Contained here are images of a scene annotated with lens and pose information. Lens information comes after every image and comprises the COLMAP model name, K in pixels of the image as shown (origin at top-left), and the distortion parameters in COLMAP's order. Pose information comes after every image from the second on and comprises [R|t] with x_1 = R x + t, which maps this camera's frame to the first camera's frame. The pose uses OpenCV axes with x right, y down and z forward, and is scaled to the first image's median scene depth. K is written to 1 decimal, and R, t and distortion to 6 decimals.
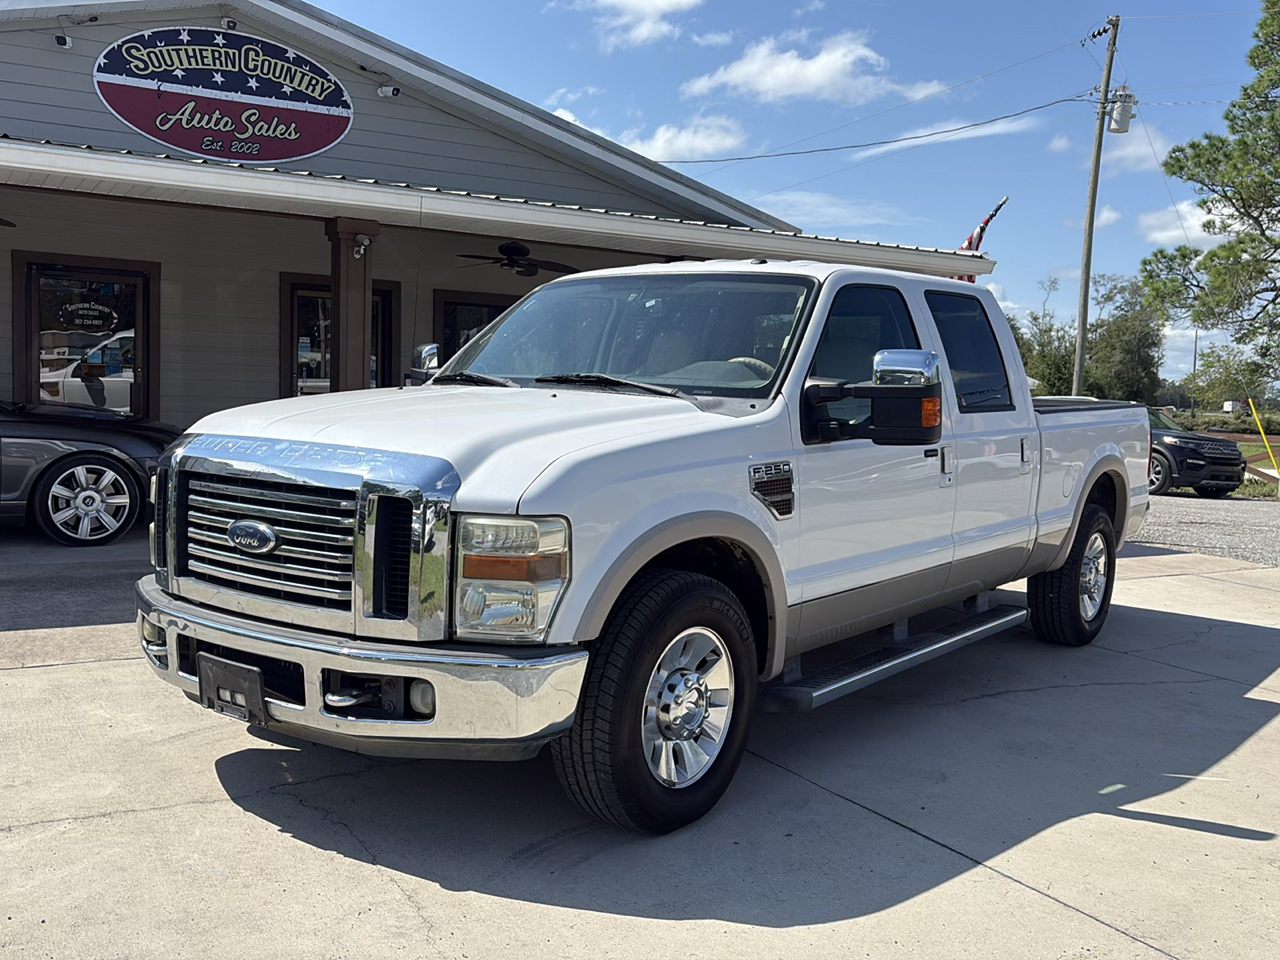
lens RADIAL K [[1255.8, 0, 636.1], [0, 1255.8, 483.2], [0, 0, 1]] dist [-0.002287, 0.064904]
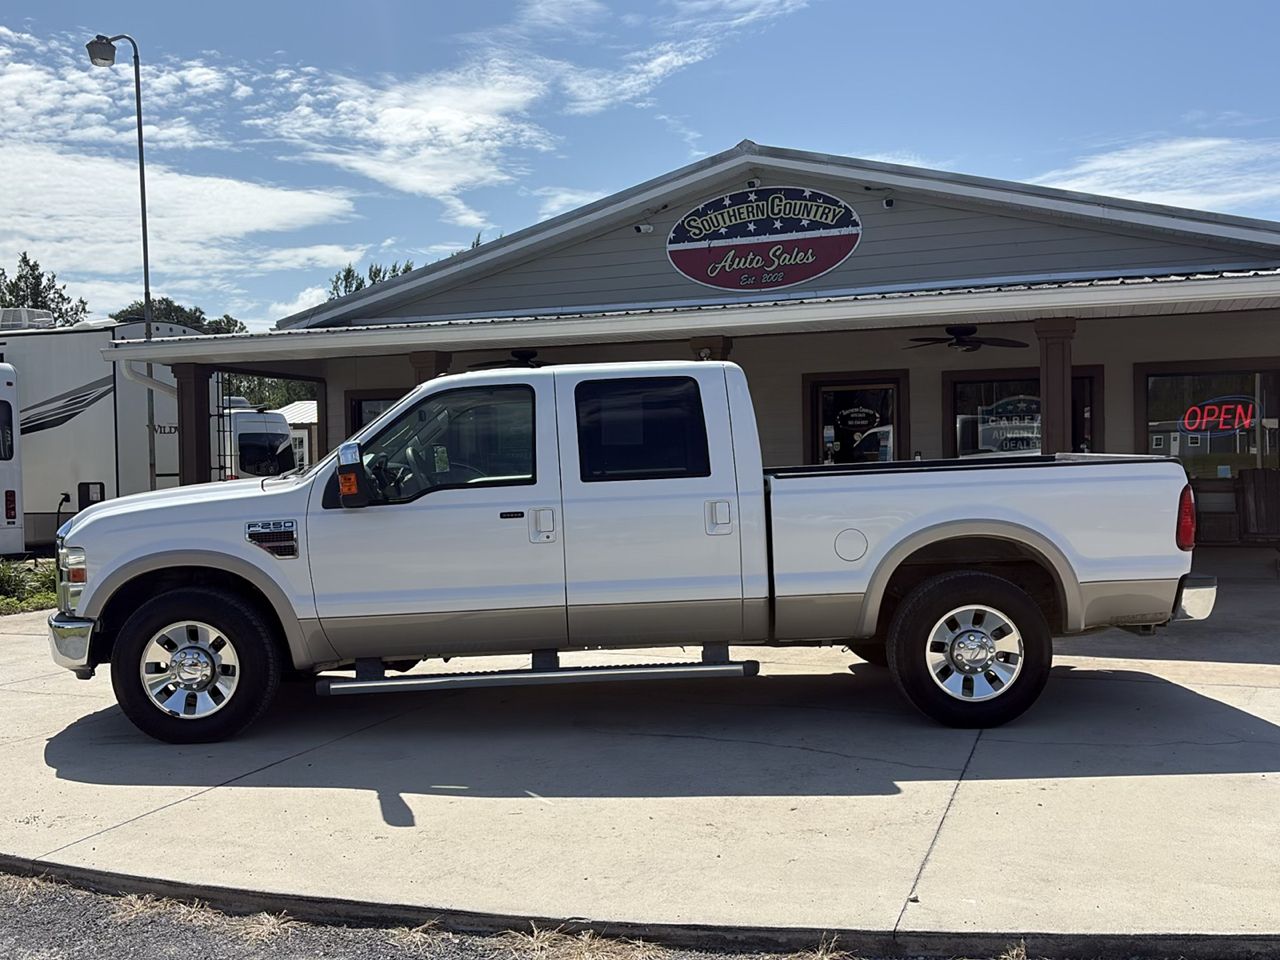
lens RADIAL K [[1271.3, 0, 638.9], [0, 1271.3, 451.7], [0, 0, 1]] dist [0.013317, 0.021409]
pose [[0.629395, -0.062904, -0.774536, 0.553322], [-0.009881, 0.995990, -0.088919, 0.011429], [0.777023, 0.063619, 0.626249, 0.141708]]
